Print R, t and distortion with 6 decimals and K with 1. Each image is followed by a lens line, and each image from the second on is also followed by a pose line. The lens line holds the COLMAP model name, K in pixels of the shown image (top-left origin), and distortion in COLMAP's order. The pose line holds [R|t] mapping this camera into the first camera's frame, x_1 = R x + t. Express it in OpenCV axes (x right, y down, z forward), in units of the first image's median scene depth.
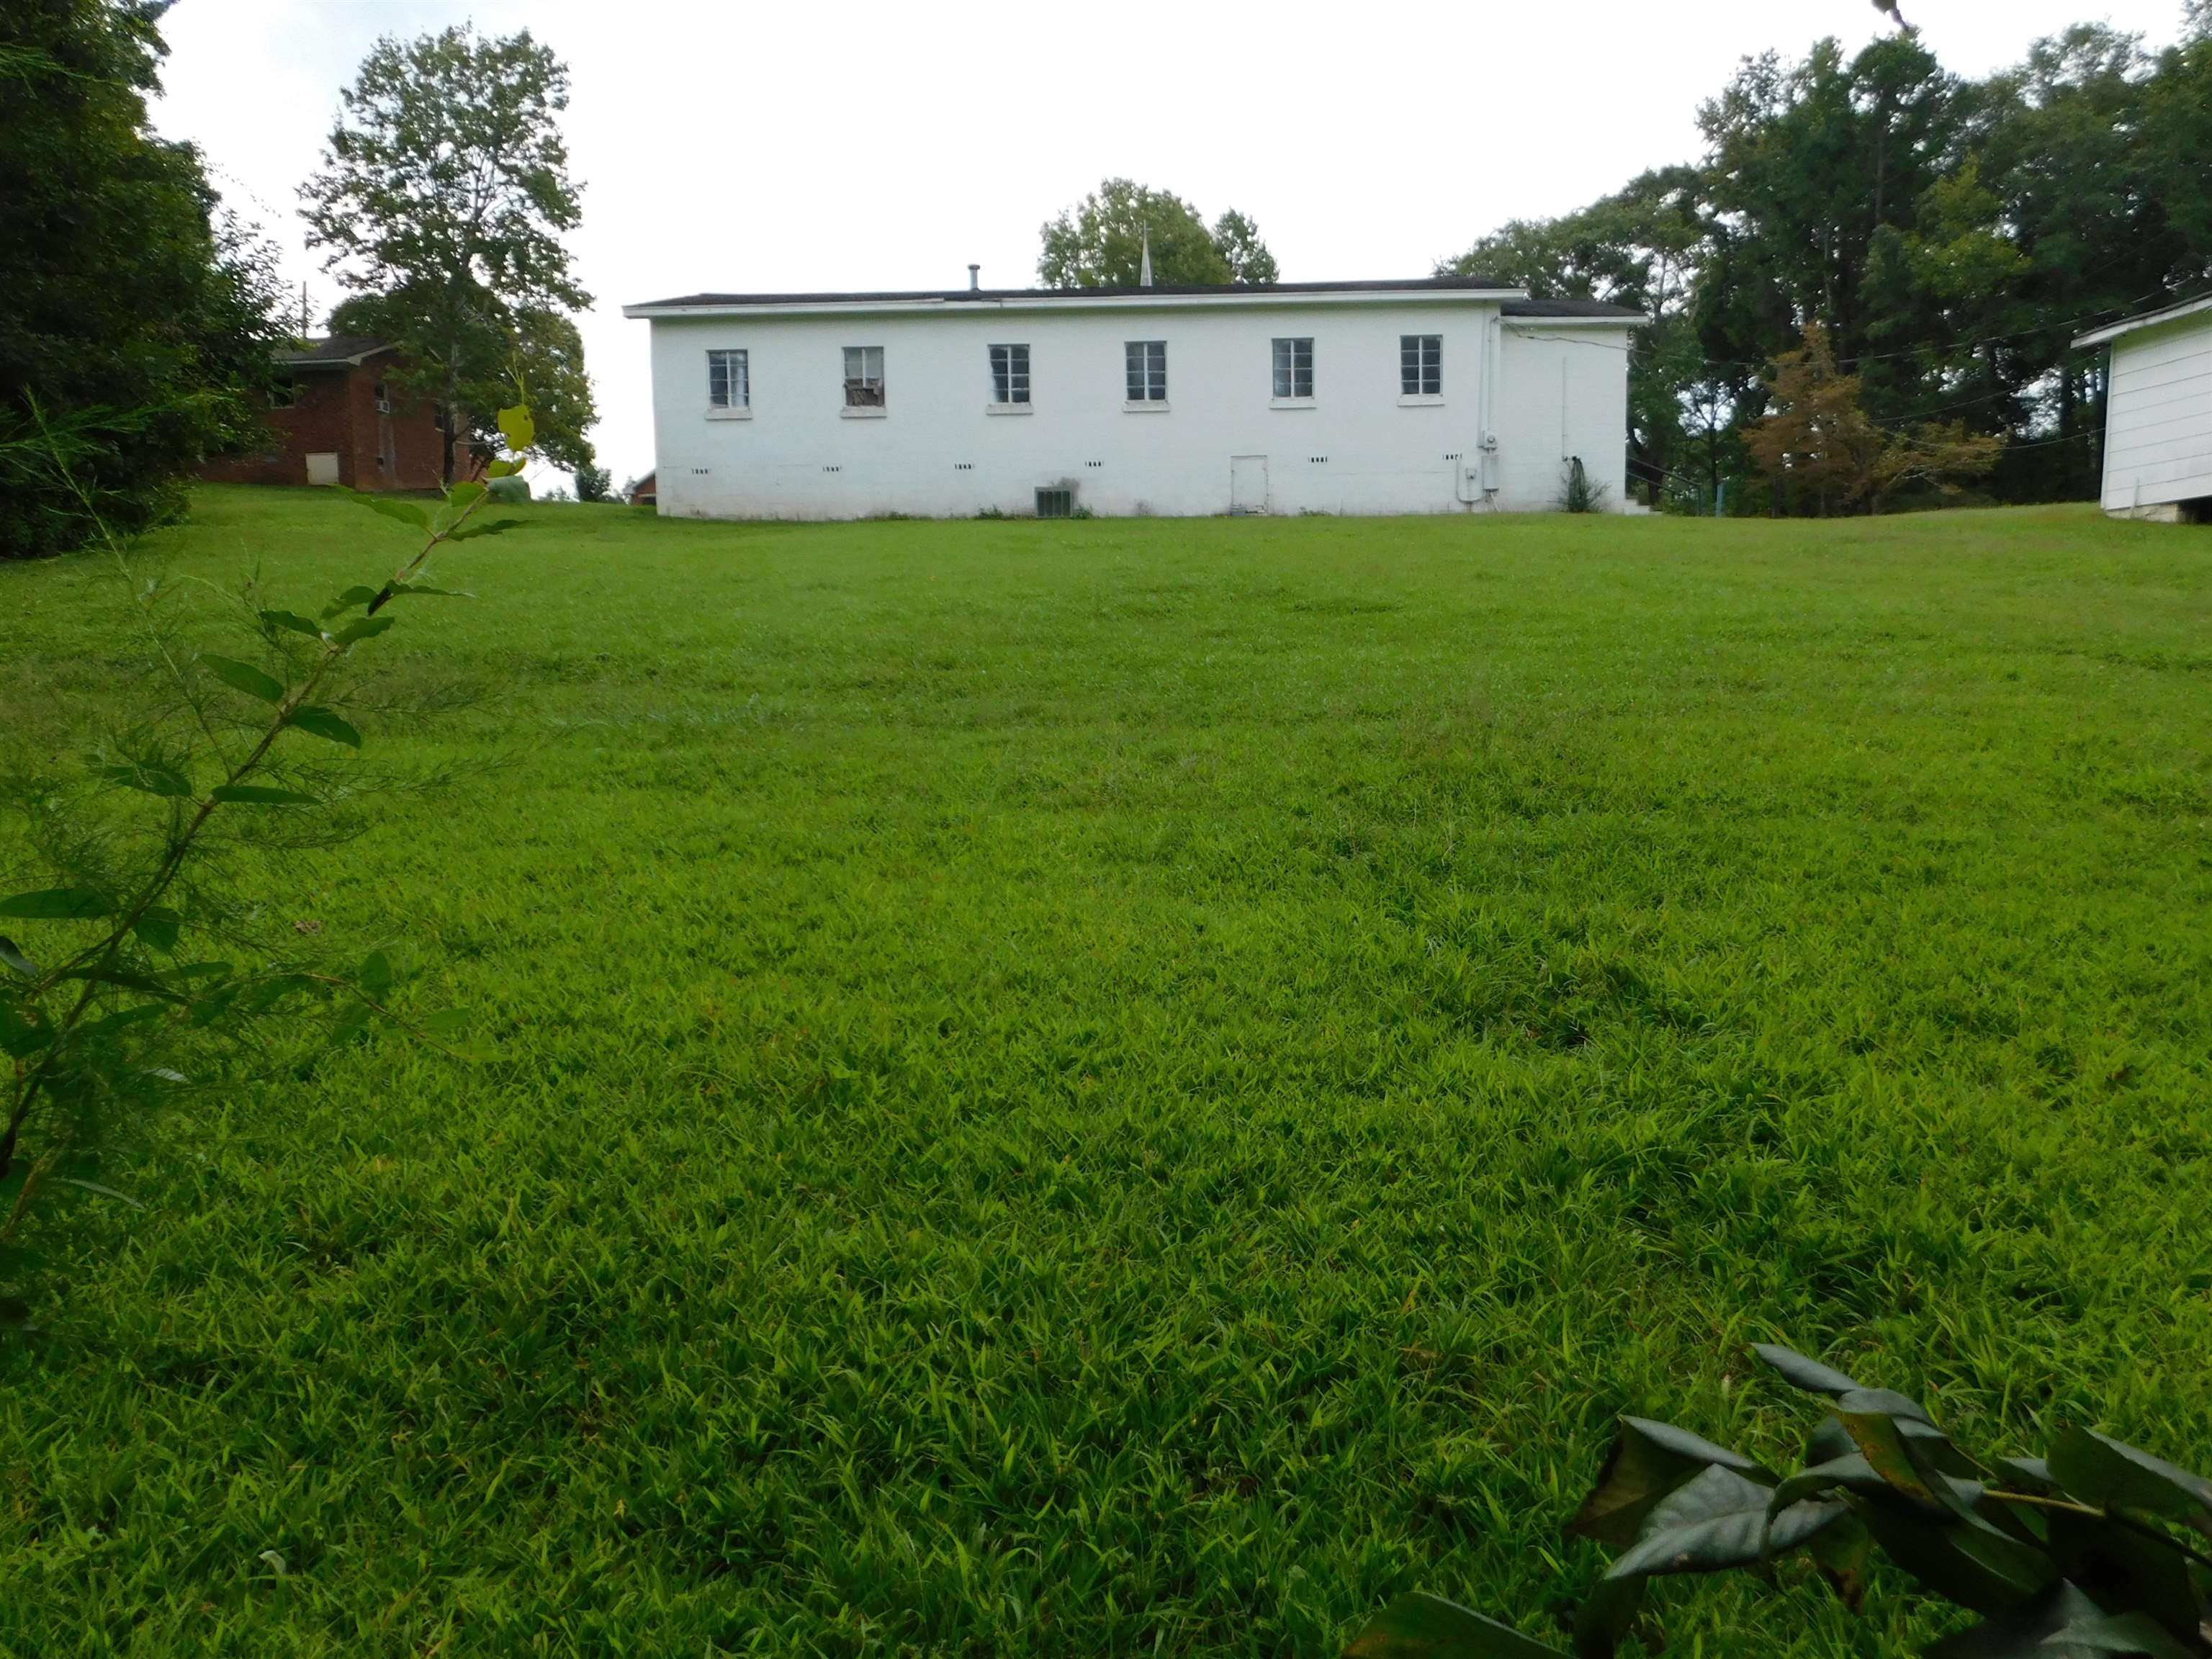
lens RADIAL K [[1617.9, 0, 1107.1], [0, 1617.9, 837.4], [0, 0, 1]] dist [-0.016694, 0.016532]
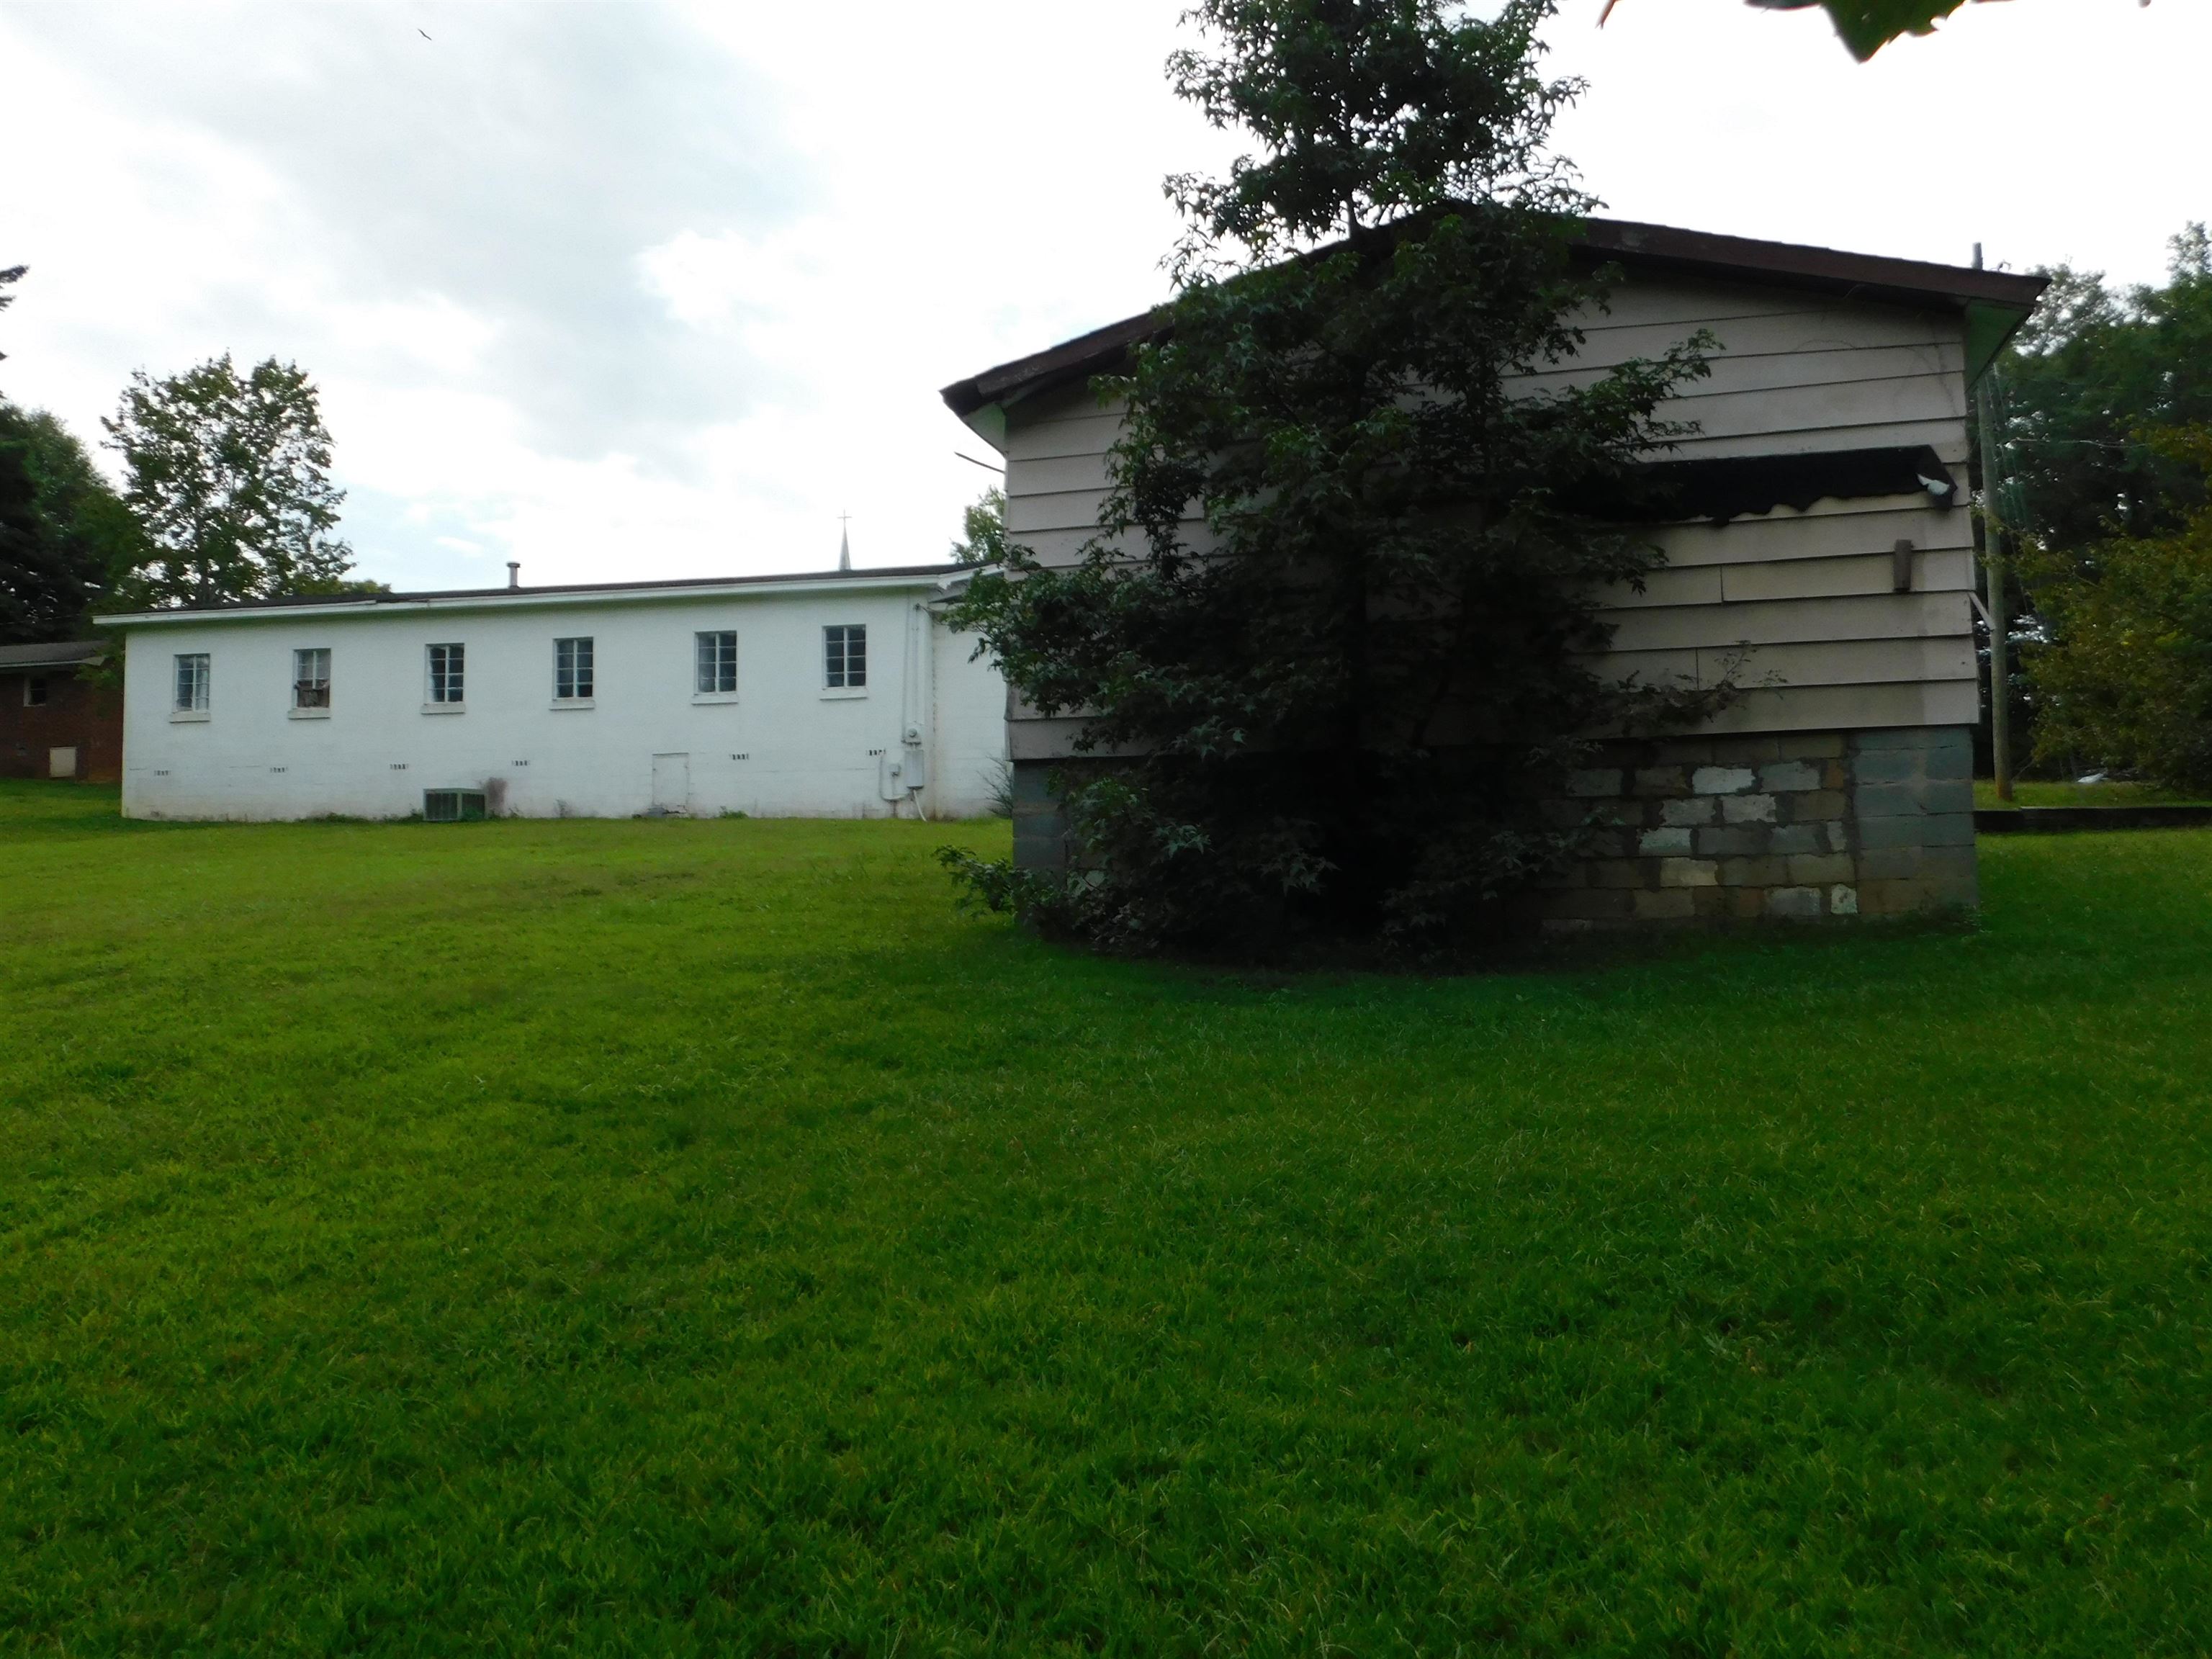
lens RADIAL K [[1617.9, 0, 1105.0], [0, 1617.9, 822.0], [0, 0, 1]] dist [-0.016694, 0.016532]
pose [[0.986944, -0.001964, -0.161052, 0.486593], [-0.024727, 0.986225, -0.163553, -0.049462], [0.159155, 0.165400, 0.973300, 0.133038]]
